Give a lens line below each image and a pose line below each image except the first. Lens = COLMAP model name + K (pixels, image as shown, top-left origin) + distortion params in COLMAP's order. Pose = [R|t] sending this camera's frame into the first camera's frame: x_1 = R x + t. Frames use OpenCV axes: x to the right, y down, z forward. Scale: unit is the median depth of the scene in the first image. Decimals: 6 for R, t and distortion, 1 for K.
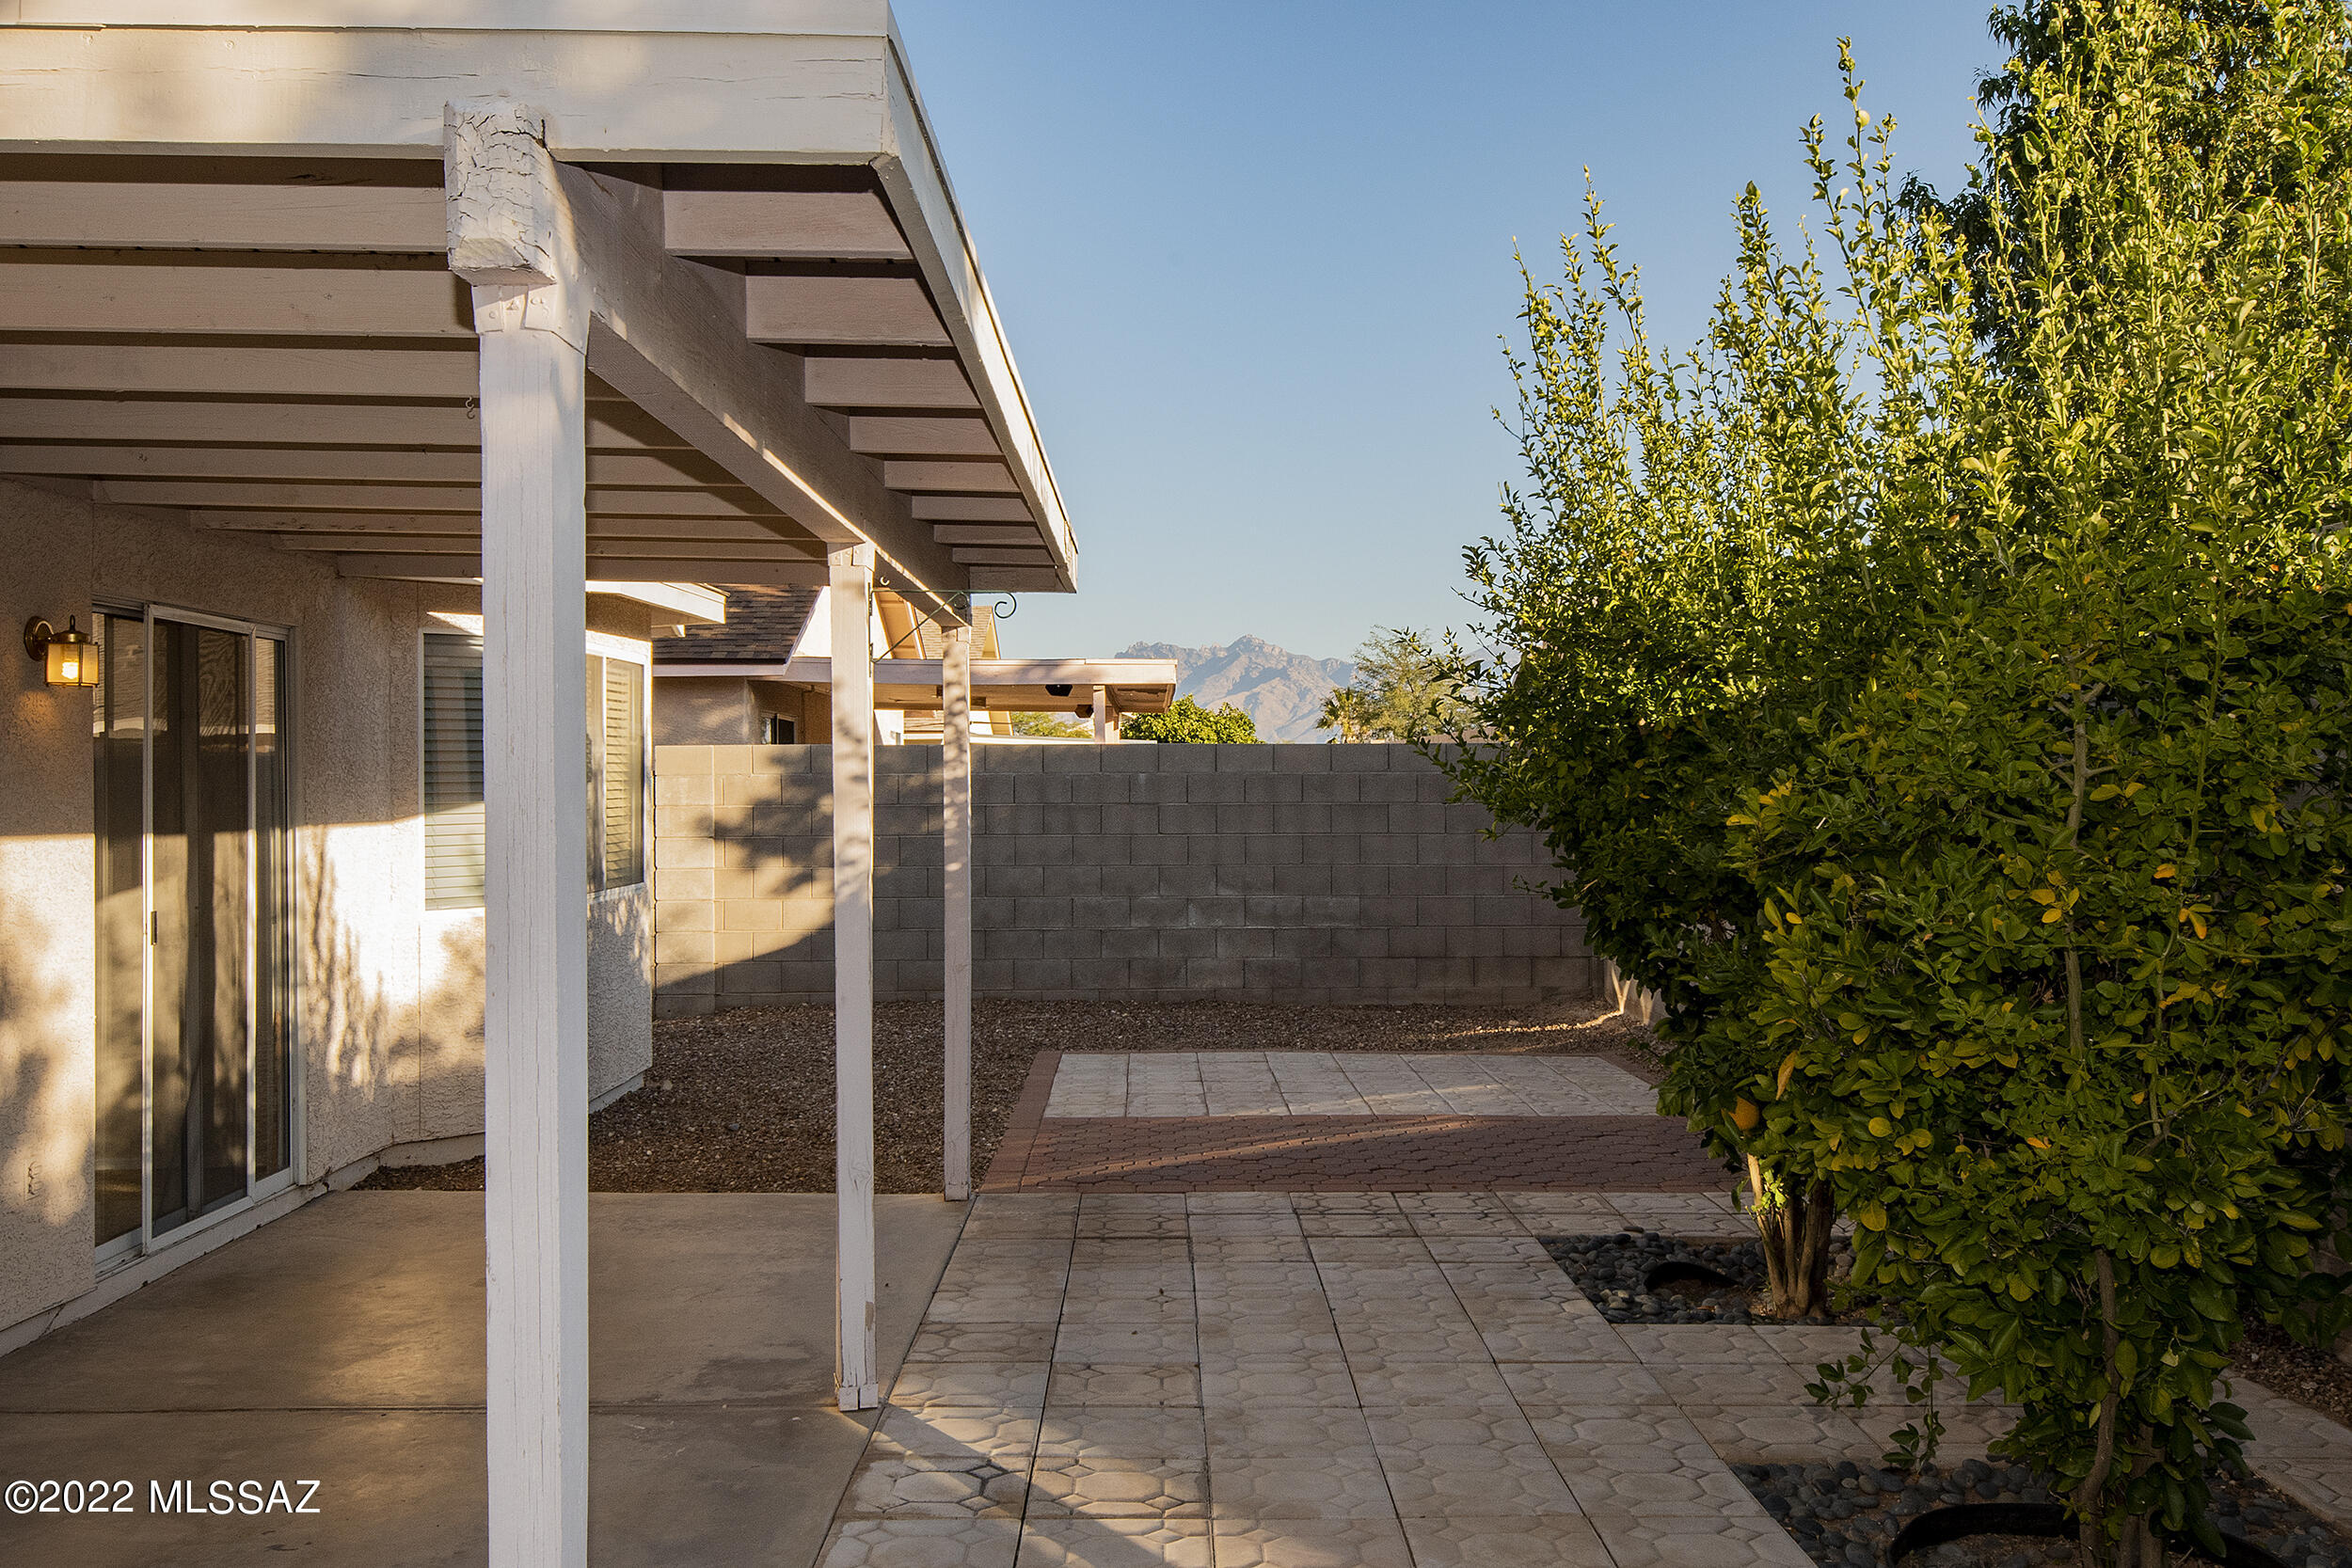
lens RADIAL K [[2068.8, 0, 1171.0], [0, 2068.8, 769.3], [0, 0, 1]] dist [0.026439, -0.012094]
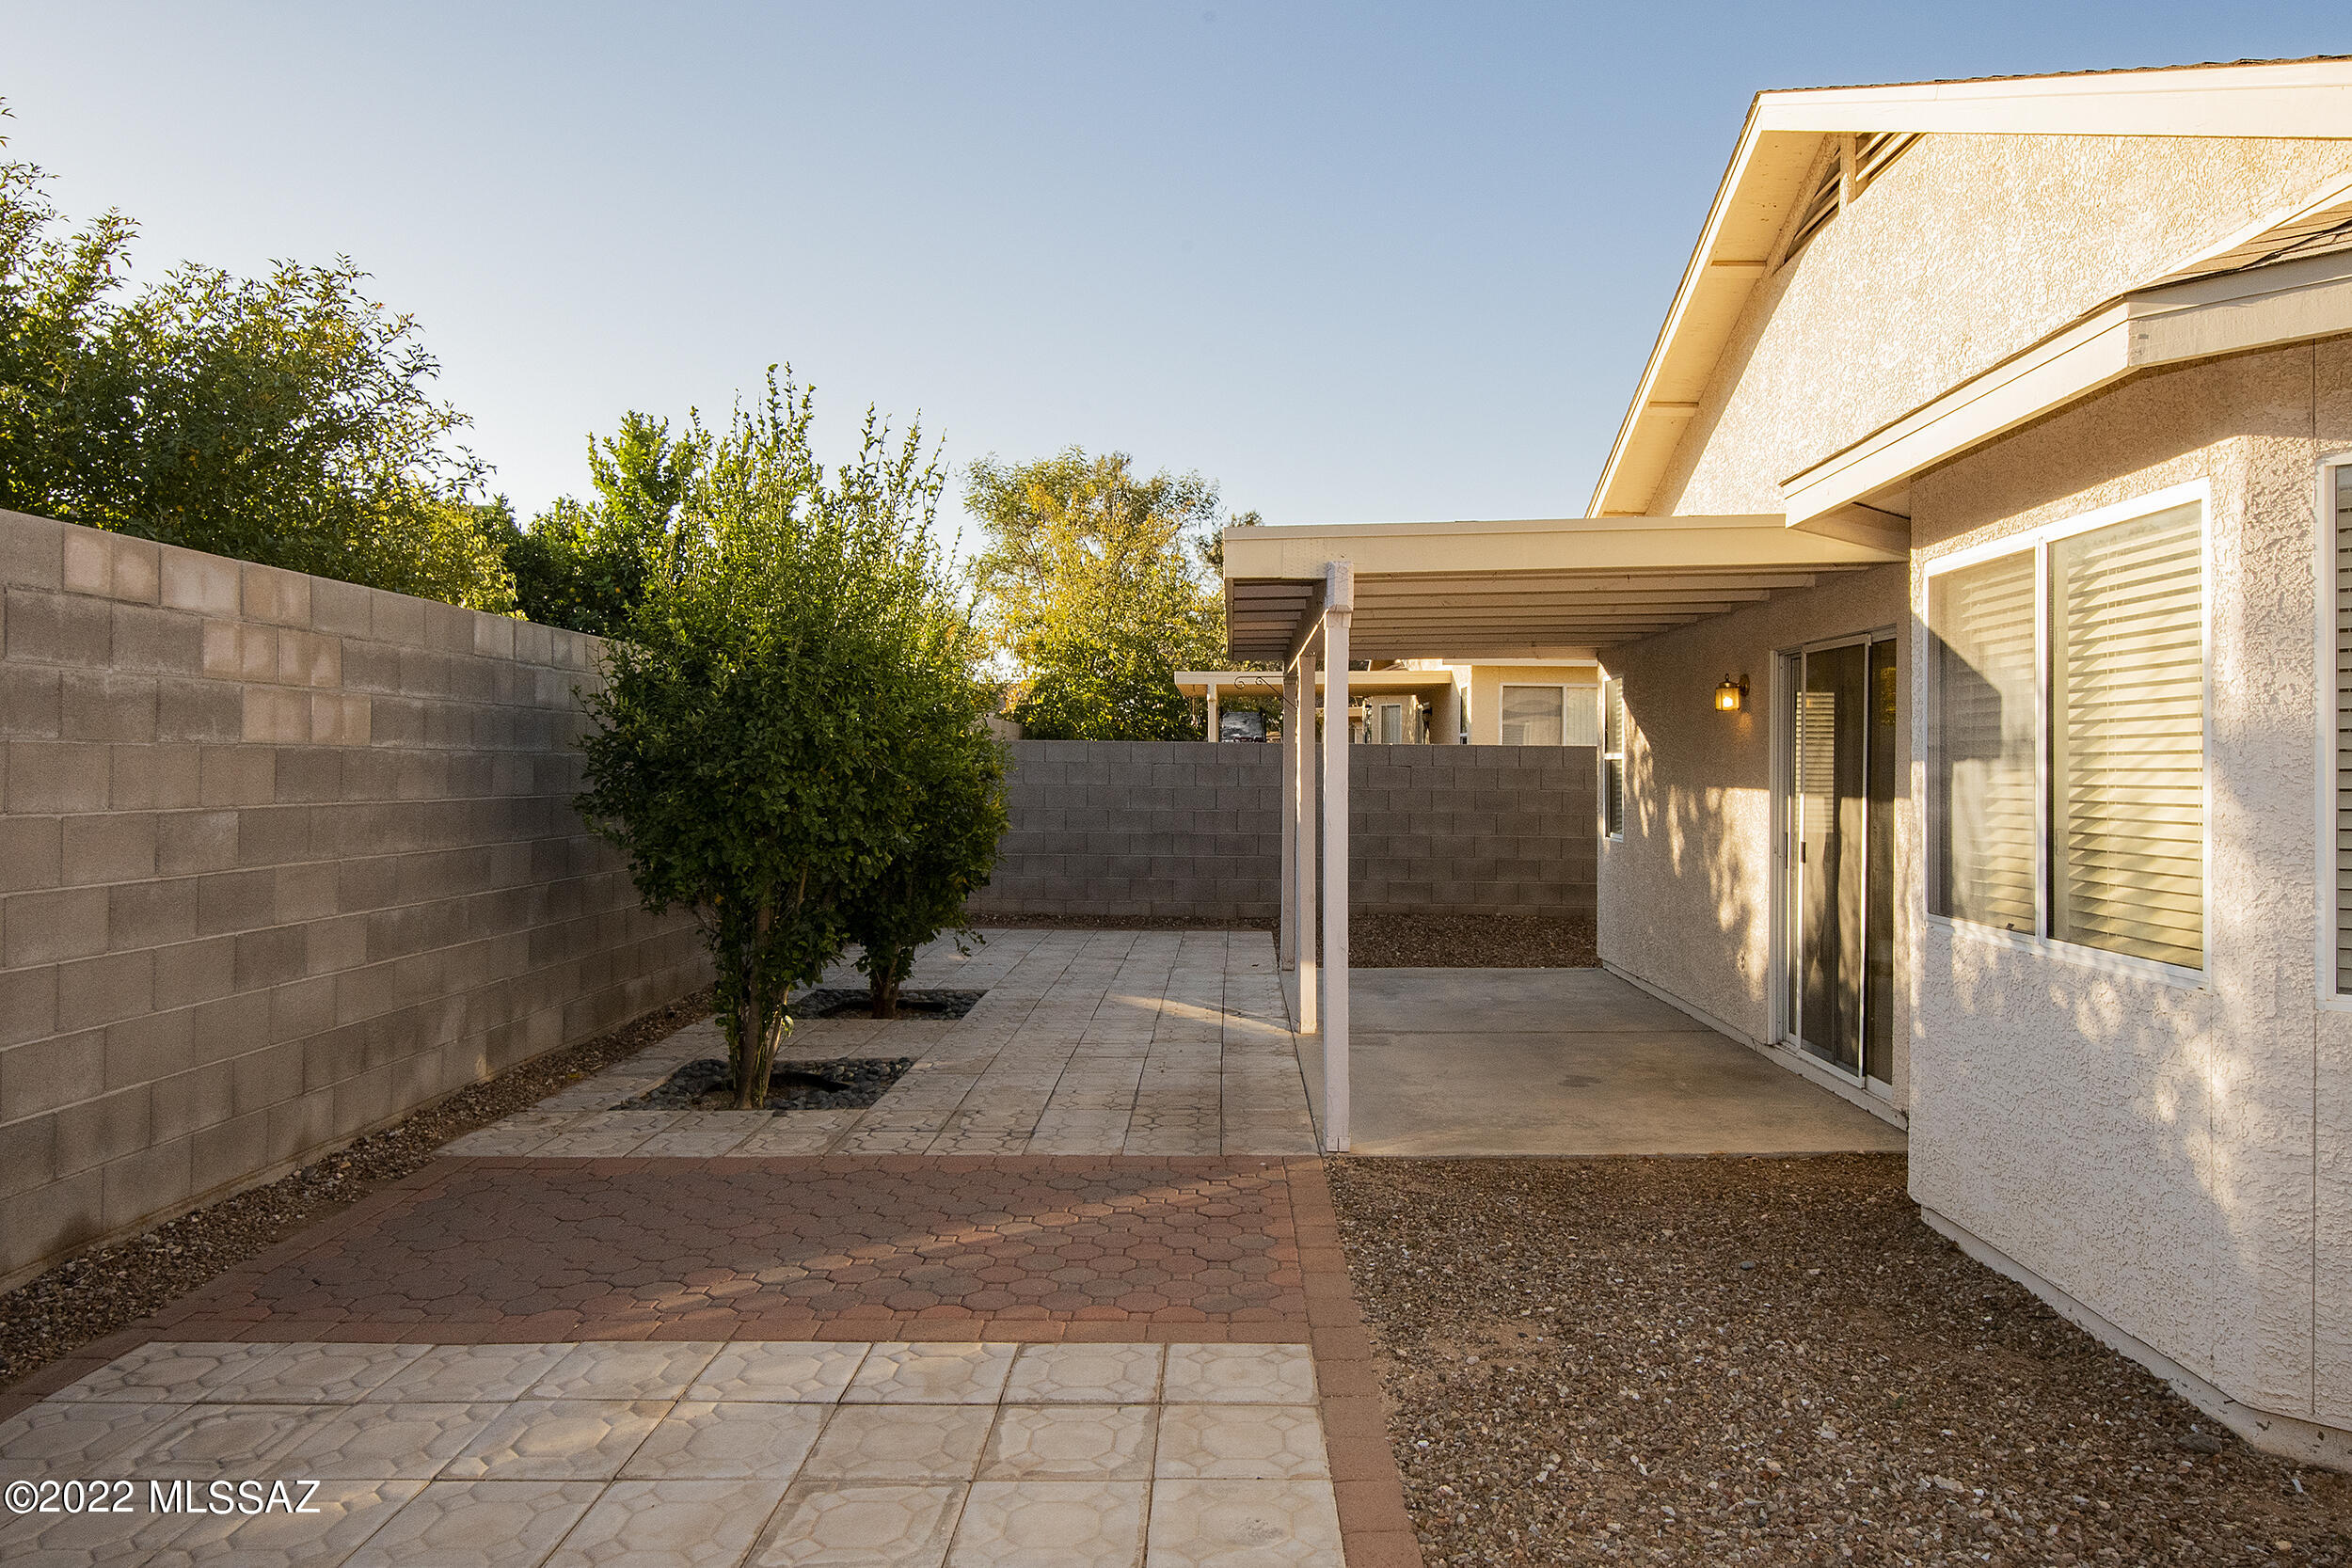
lens RADIAL K [[1530.0, 0, 1213.7], [0, 1530.0, 744.6], [0, 0, 1]] dist [0.015746, -0.016143]
pose [[-0.999898, 0.010167, 0.010061, -0.059556], [0.009932, 0.999682, -0.023198, 0.015012], [-0.010293, -0.023096, -0.999680, 2.097108]]
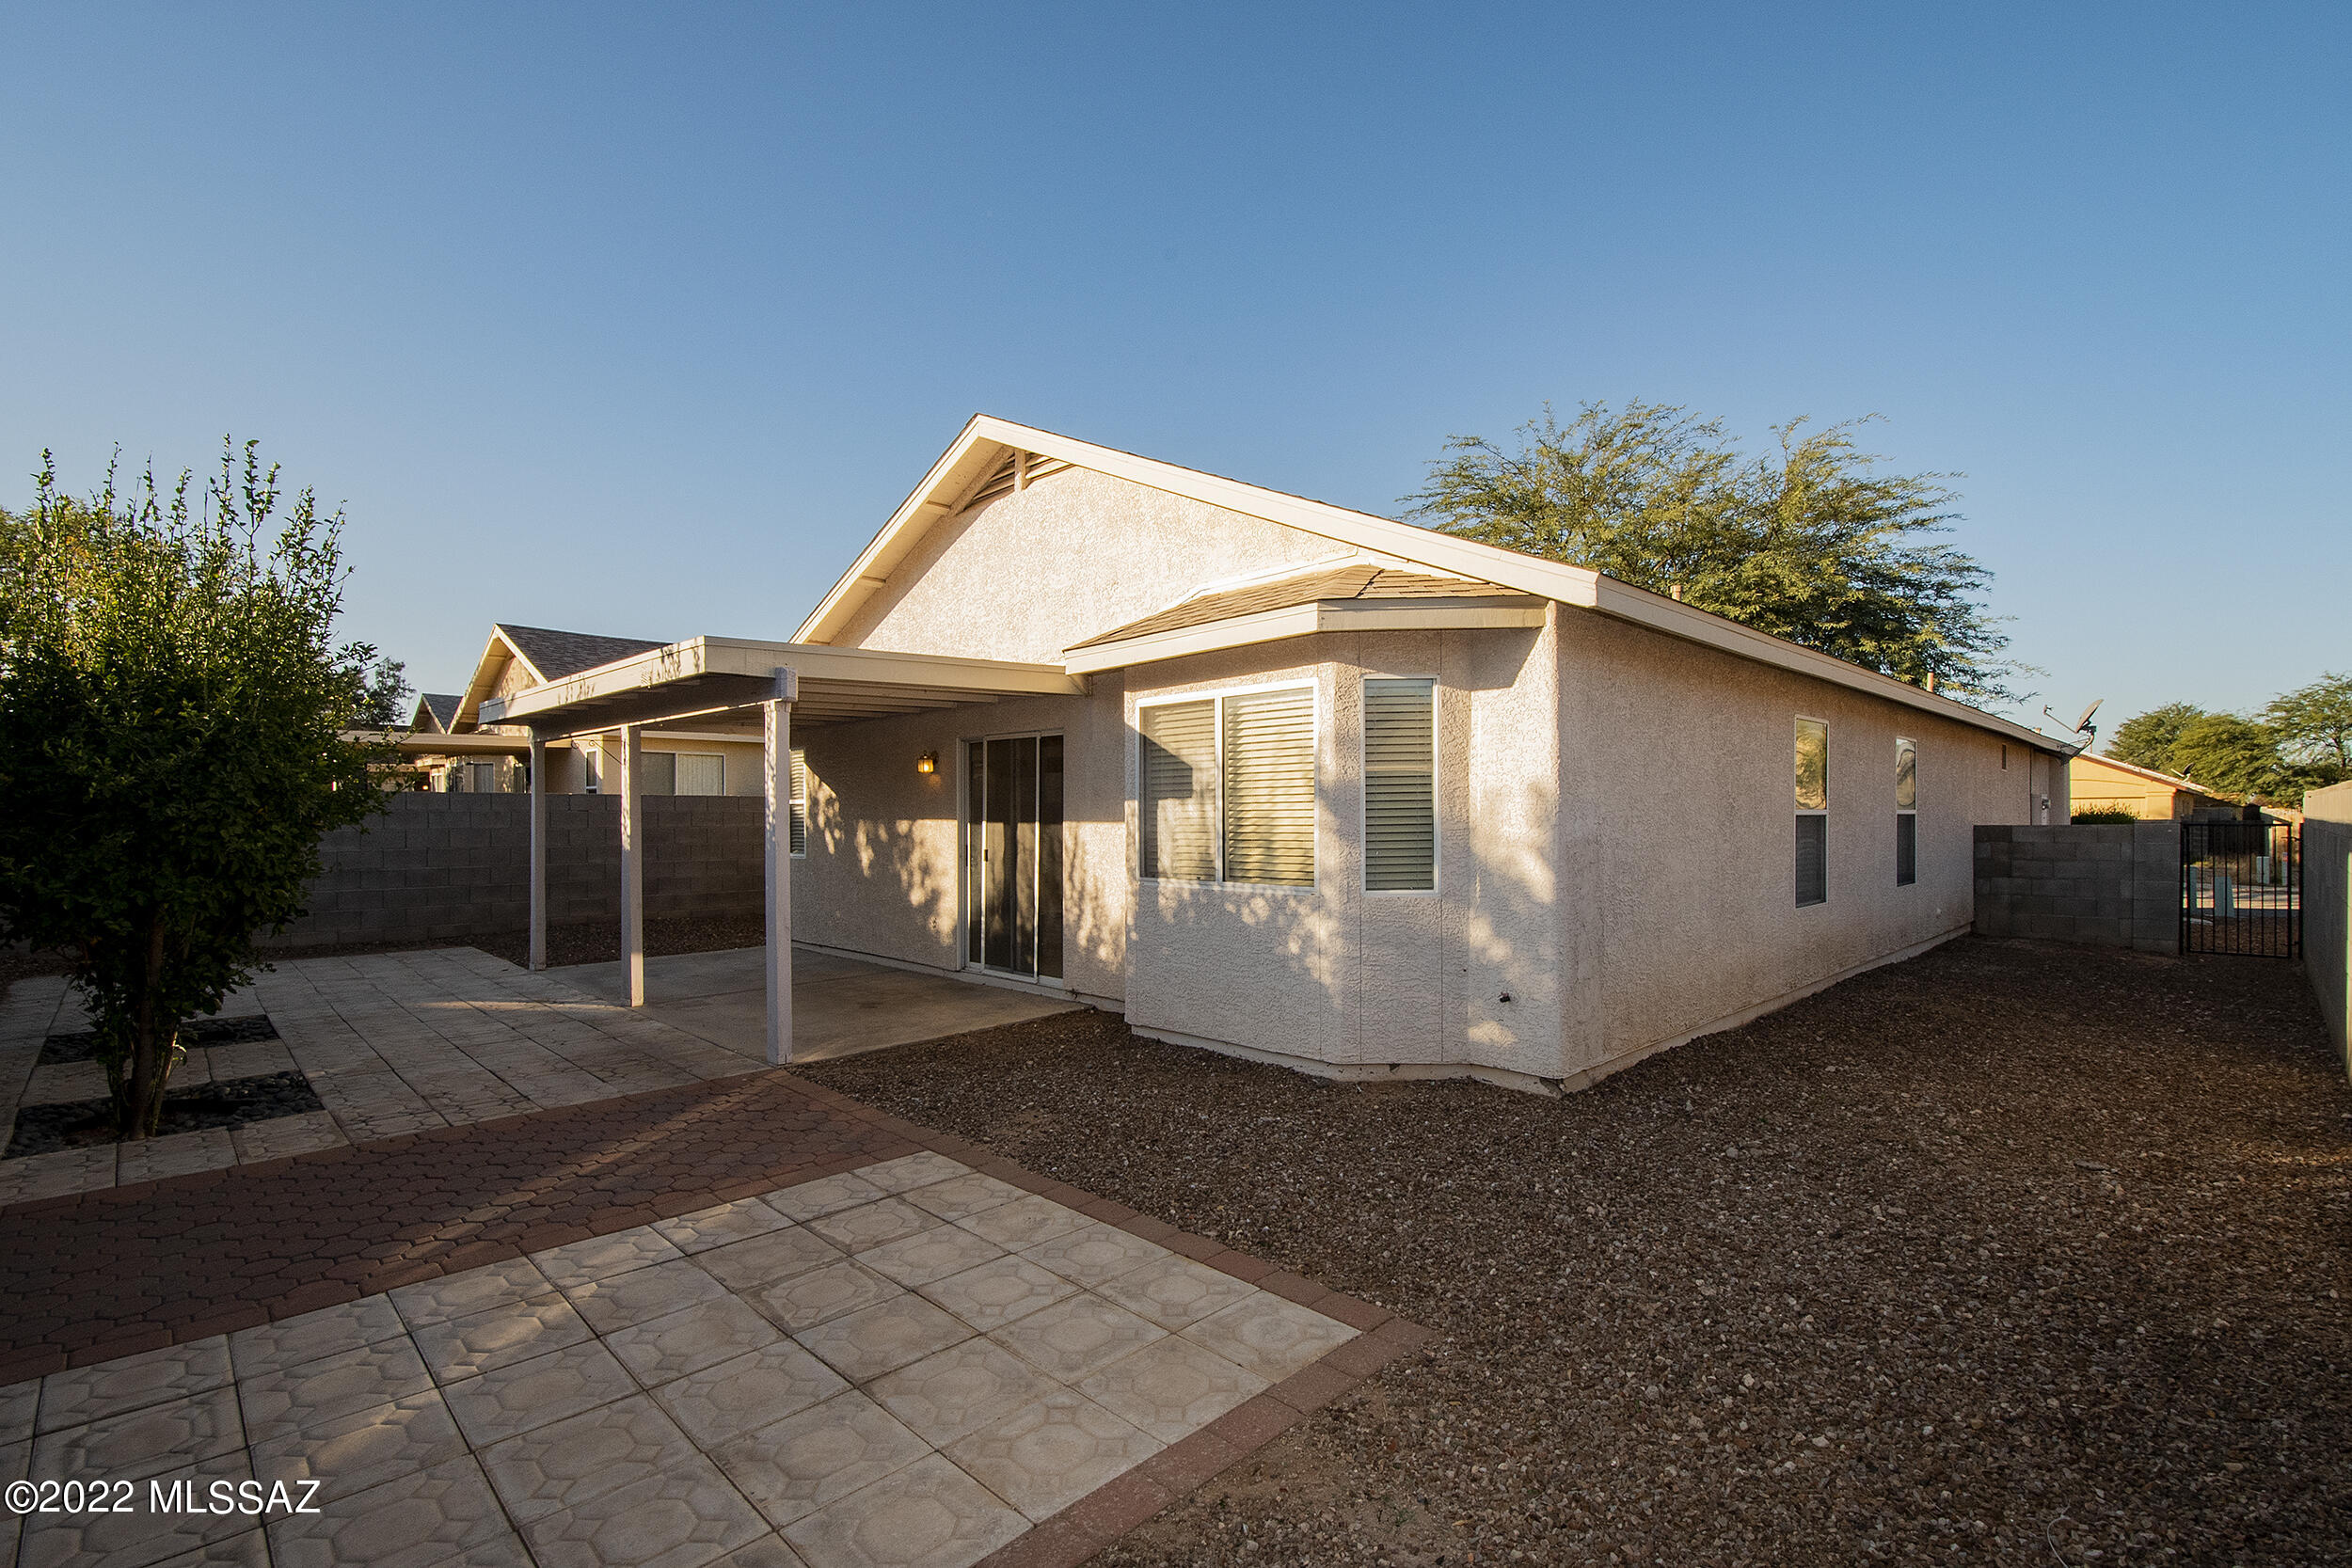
lens RADIAL K [[1059.6, 0, 1191.7], [0, 1059.6, 795.9], [0, 0, 1]] dist [-0.009649, -0.009450]
pose [[-0.704540, 0.007074, -0.709629, 0.287020], [0.021922, 0.999690, -0.011800, 0.018521], [0.709326, -0.023870, -0.704476, 2.099791]]
